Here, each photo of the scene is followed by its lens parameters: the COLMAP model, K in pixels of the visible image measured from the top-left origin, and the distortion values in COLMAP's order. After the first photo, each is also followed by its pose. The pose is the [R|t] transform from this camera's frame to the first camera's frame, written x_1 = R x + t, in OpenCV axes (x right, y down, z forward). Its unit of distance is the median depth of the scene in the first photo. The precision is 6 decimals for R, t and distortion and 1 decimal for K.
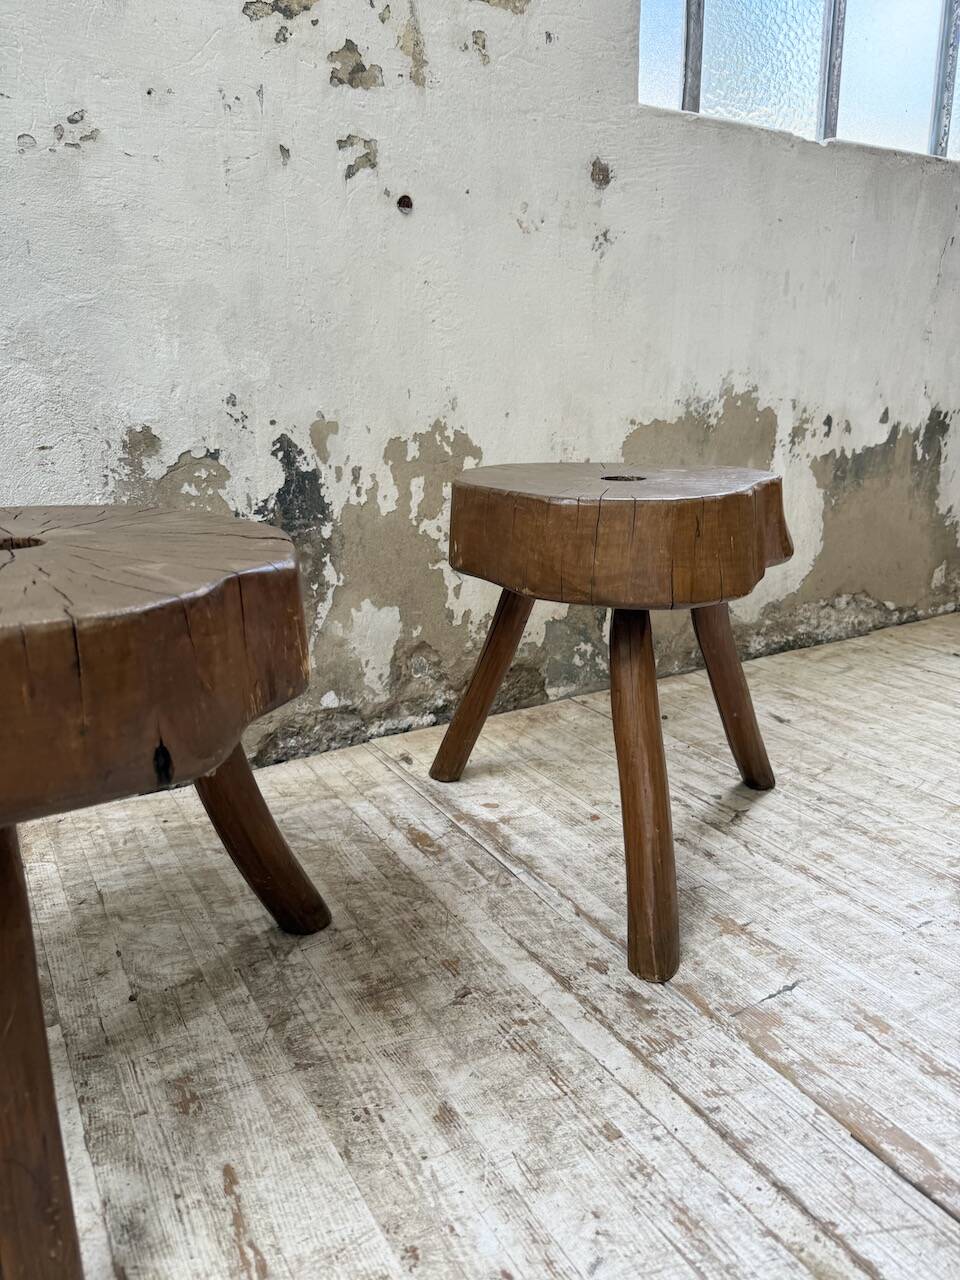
lens RADIAL K [[905.3, 0, 482.4], [0, 905.3, 644.6], [0, 0, 1]] dist [0.141439, -0.281398]
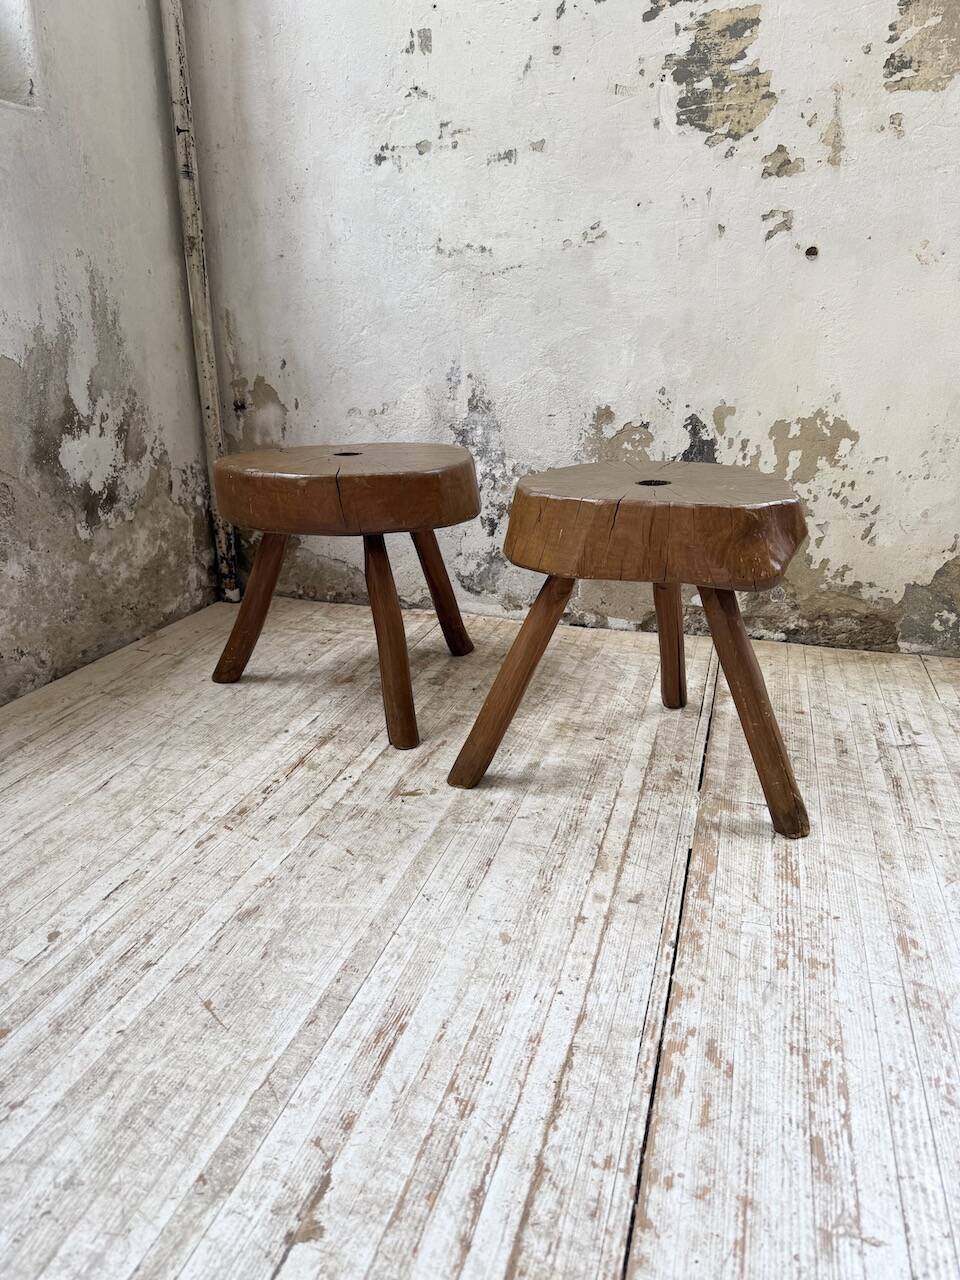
lens RADIAL K [[901.3, 0, 475.0], [0, 901.3, 637.0], [0, 0, 1]] dist [0.154346, -0.342421]
pose [[0.667884, 0.237471, -0.705364, 0.688392], [-0.210635, 0.969295, 0.126883, 0.010506], [0.713837, 0.063831, 0.697397, -0.279387]]
